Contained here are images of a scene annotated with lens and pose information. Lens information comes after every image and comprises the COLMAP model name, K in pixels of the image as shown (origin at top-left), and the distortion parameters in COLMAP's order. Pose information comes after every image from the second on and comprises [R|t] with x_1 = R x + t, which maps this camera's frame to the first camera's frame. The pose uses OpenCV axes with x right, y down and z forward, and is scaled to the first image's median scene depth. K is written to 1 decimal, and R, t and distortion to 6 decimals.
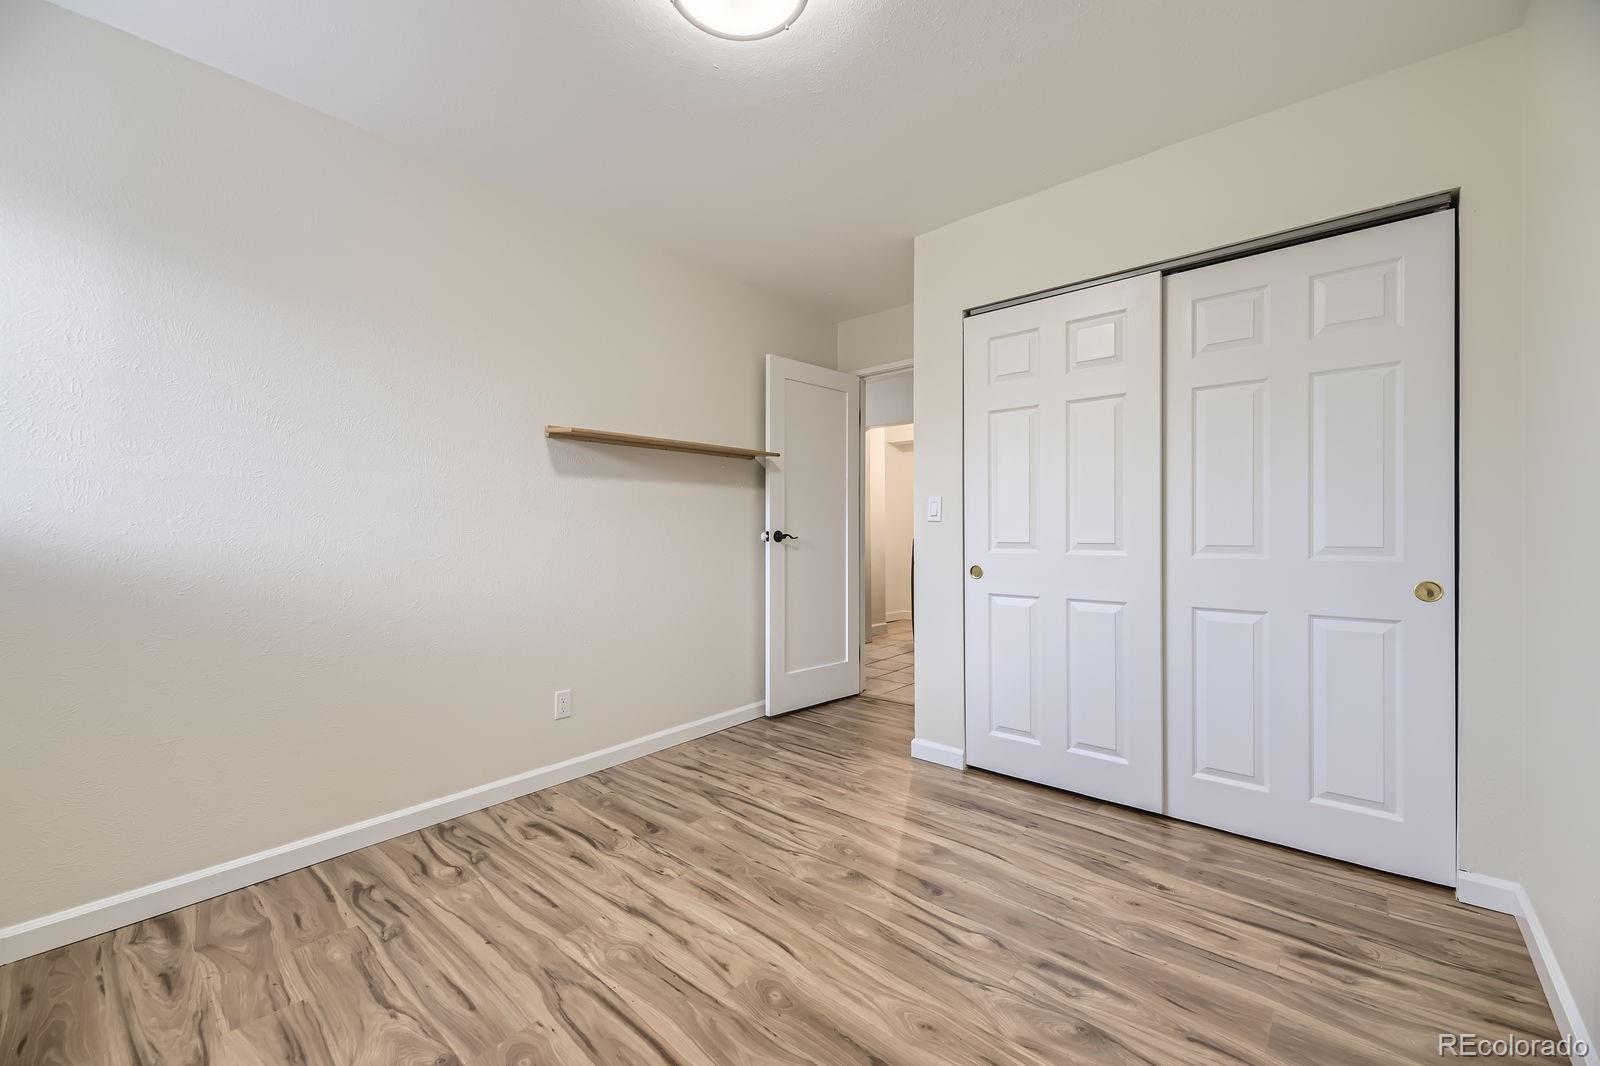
lens RADIAL K [[639.8, 0, 792.2], [0, 639.8, 531.6], [0, 0, 1]] dist [0.023267, -0.007324]
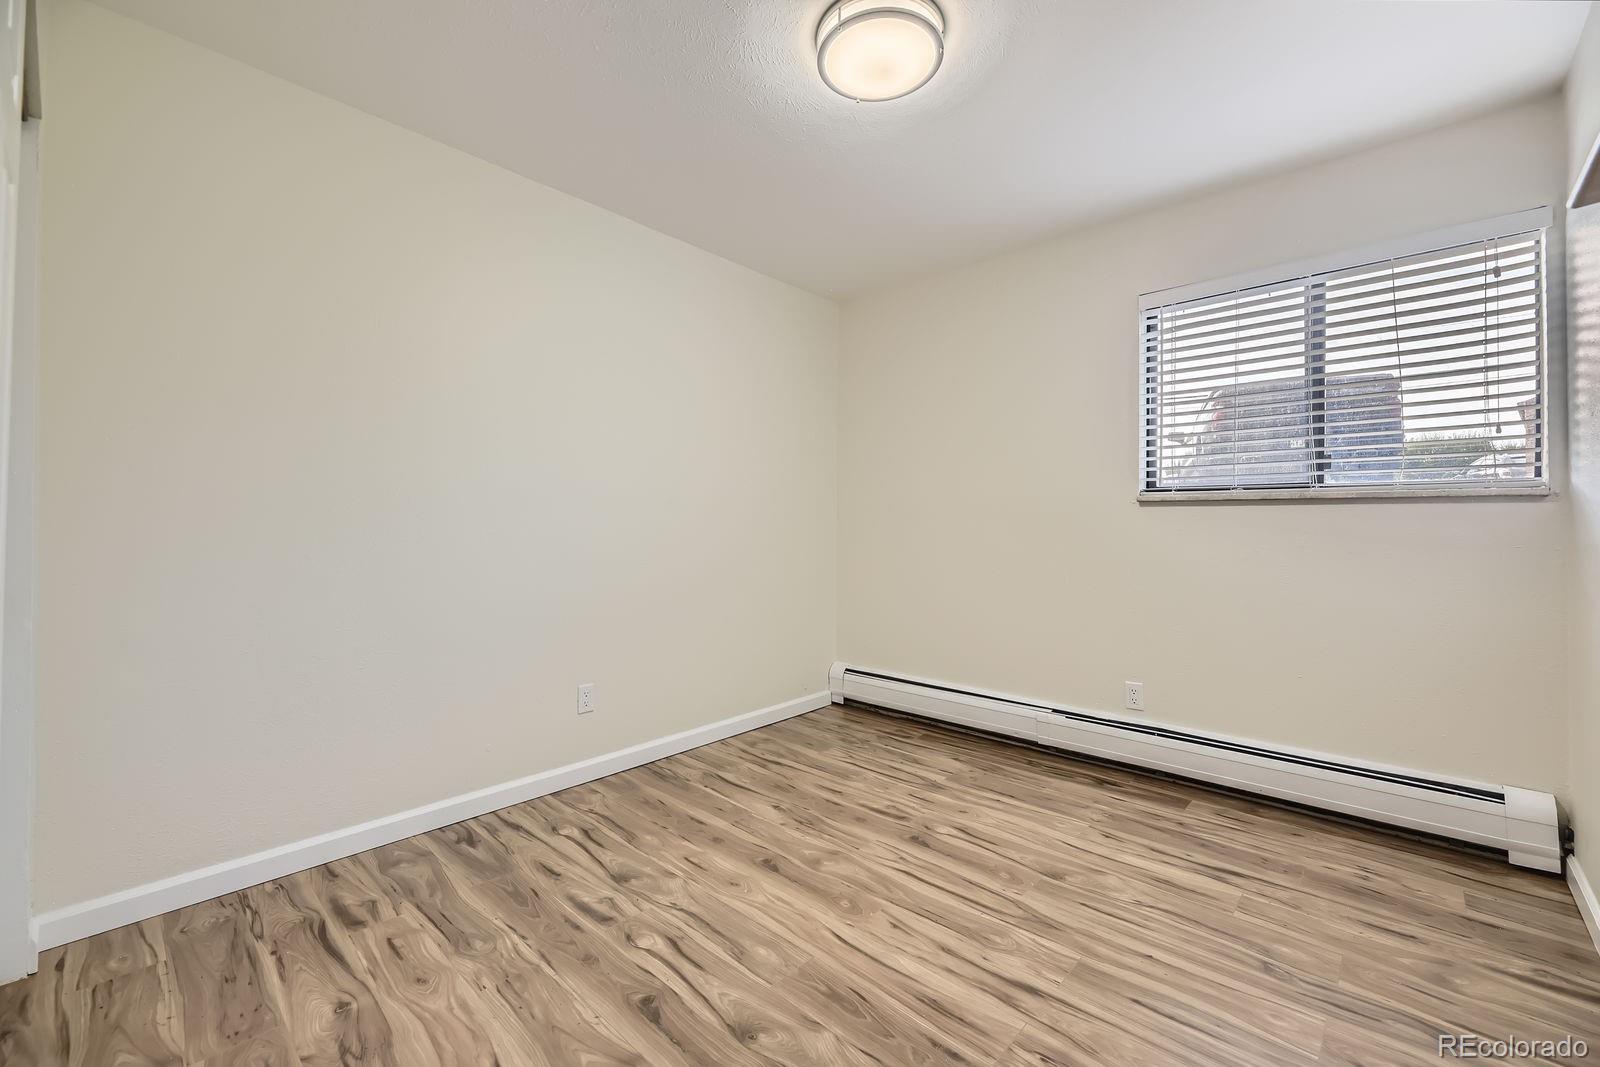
lens RADIAL K [[652.0, 0, 798.5], [0, 652.0, 527.2], [0, 0, 1]] dist [0.027411, -0.008903]
pose [[-0.999813, -0.000992, 0.019300, 0.030464], [-0.001010, 0.999999, -0.000927, -0.001726], [-0.019299, -0.000946, -0.999813, 1.709109]]
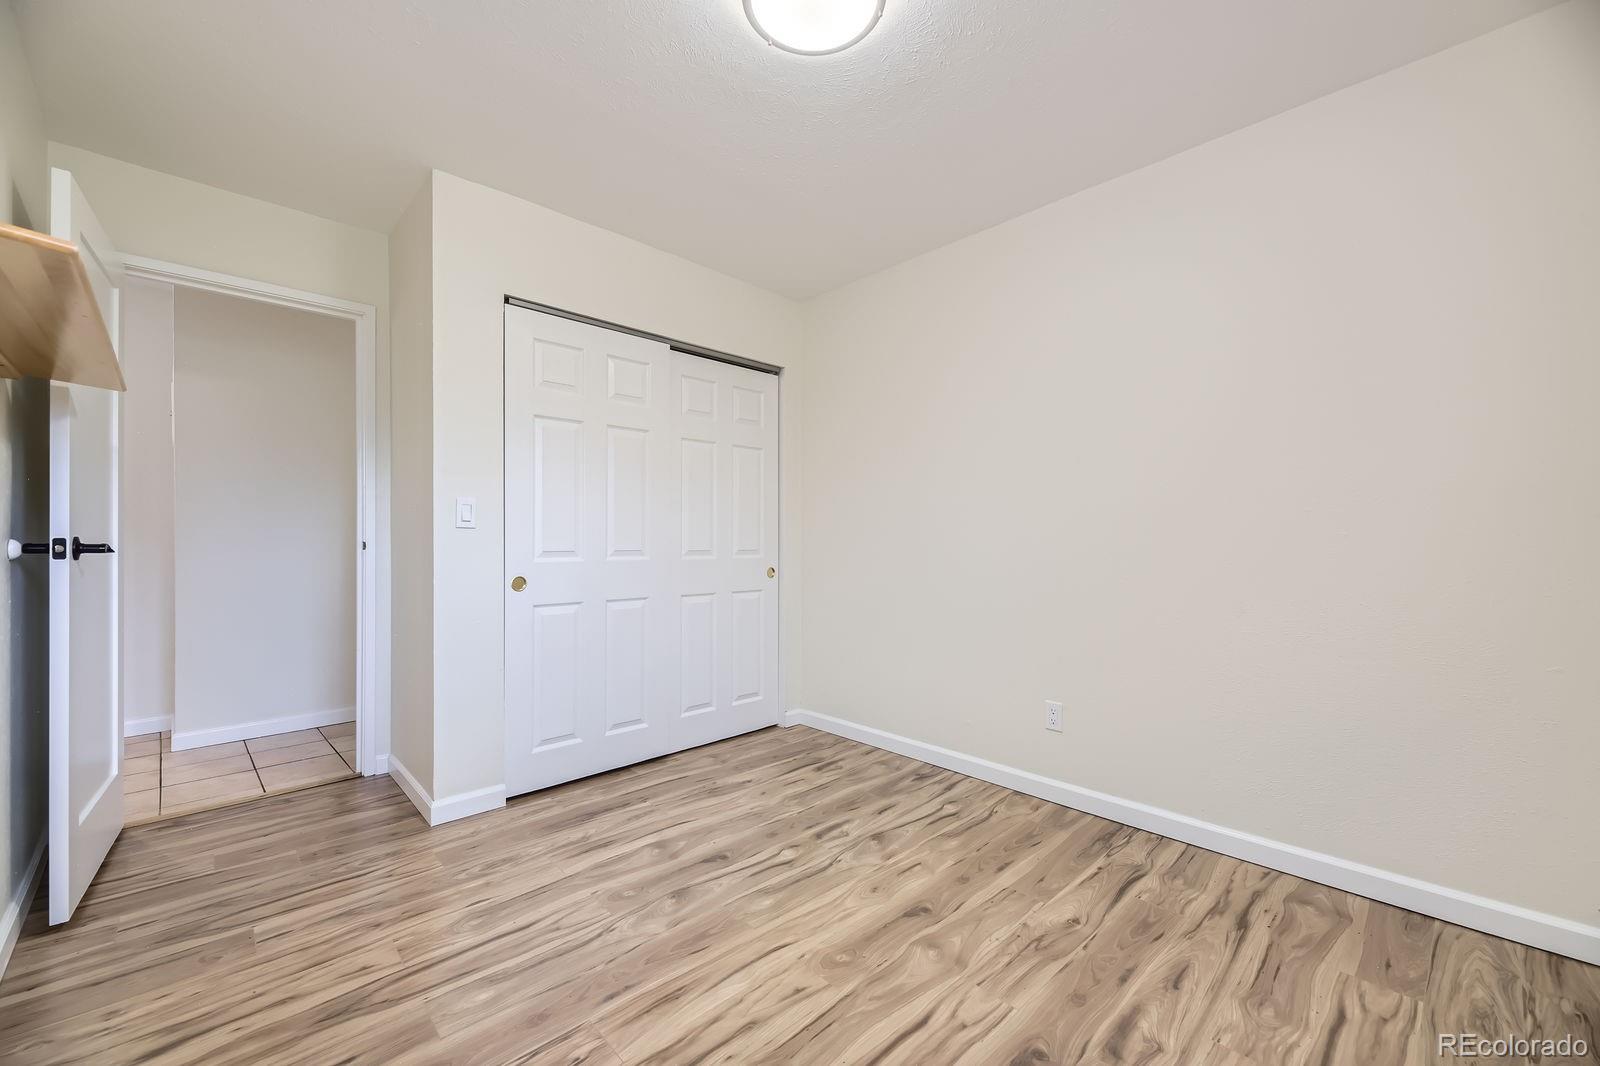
lens RADIAL K [[642.5, 0, 799.0], [0, 642.5, 535.3], [0, 0, 1]] dist [0.023959, -0.008623]
pose [[0.086585, 0.011332, 0.996180, -0.868052], [-0.001465, 0.999936, -0.011247, 0.004235], [-0.996243, -0.000485, 0.086596, 0.738274]]
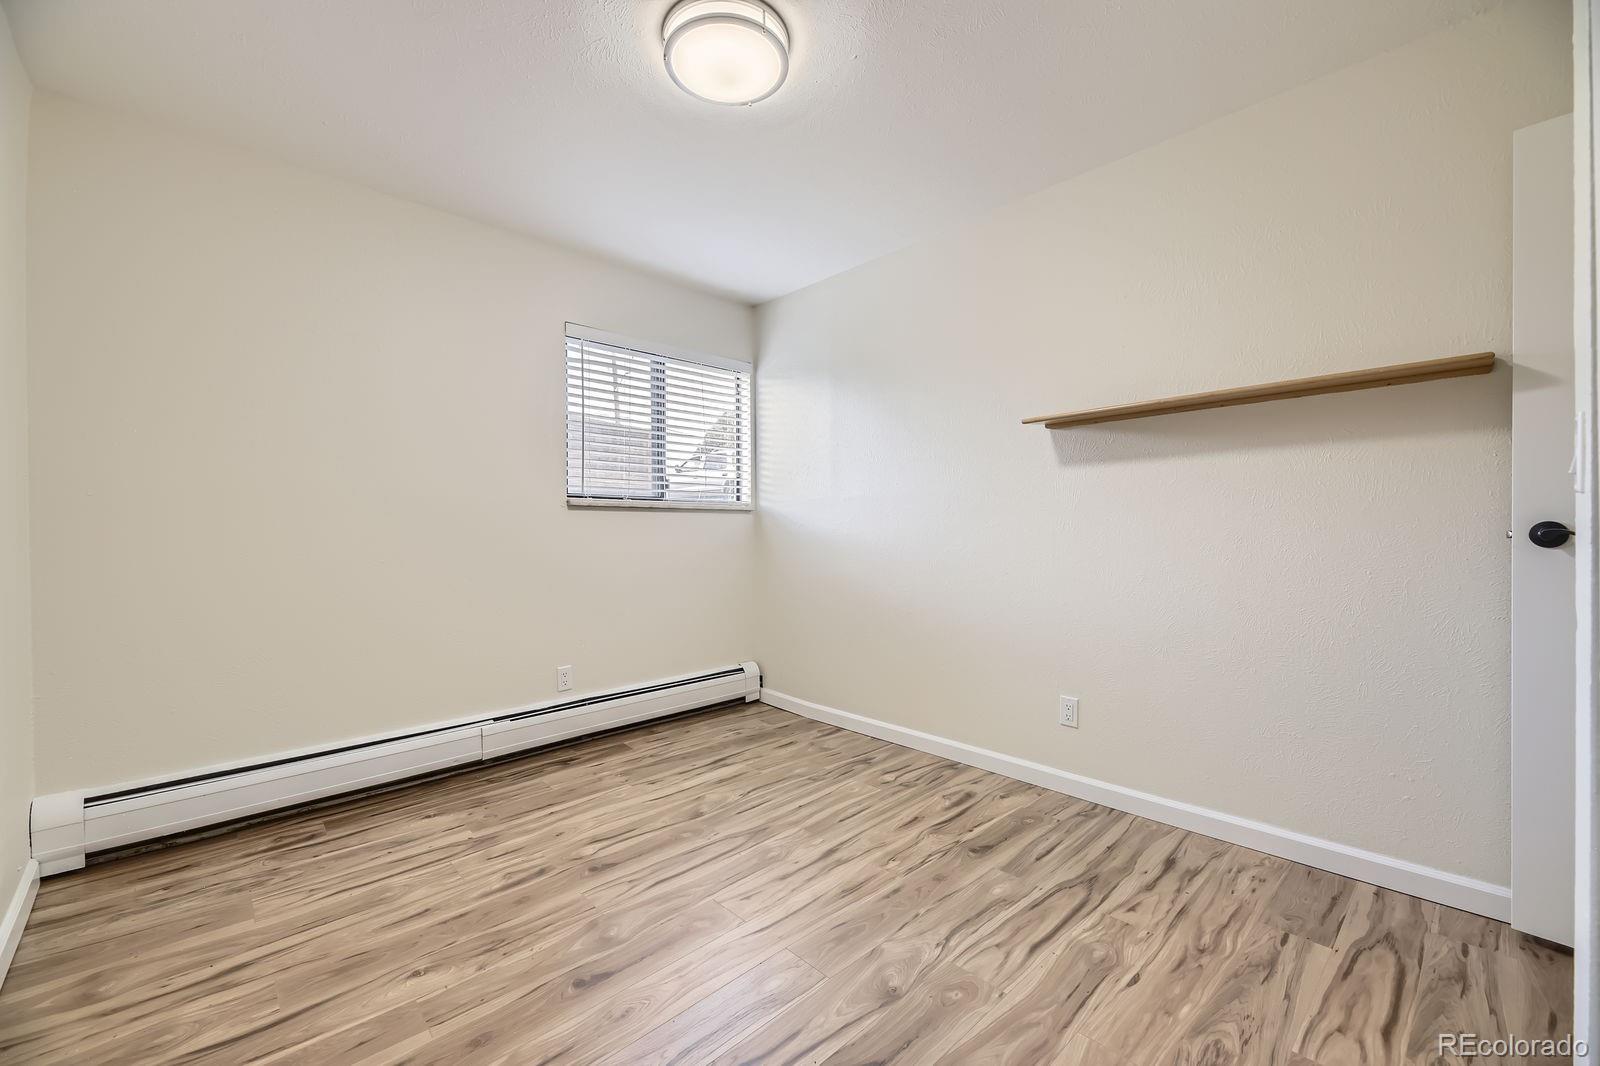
lens RADIAL K [[642.5, 0, 799.0], [0, 642.5, 535.3], [0, 0, 1]] dist [0.023959, -0.008623]
pose [[-0.090813, 0.014098, -0.995768, 0.848986], [0.007364, 0.999882, 0.013484, -0.003495], [0.995841, -0.006108, -0.090906, 0.972192]]
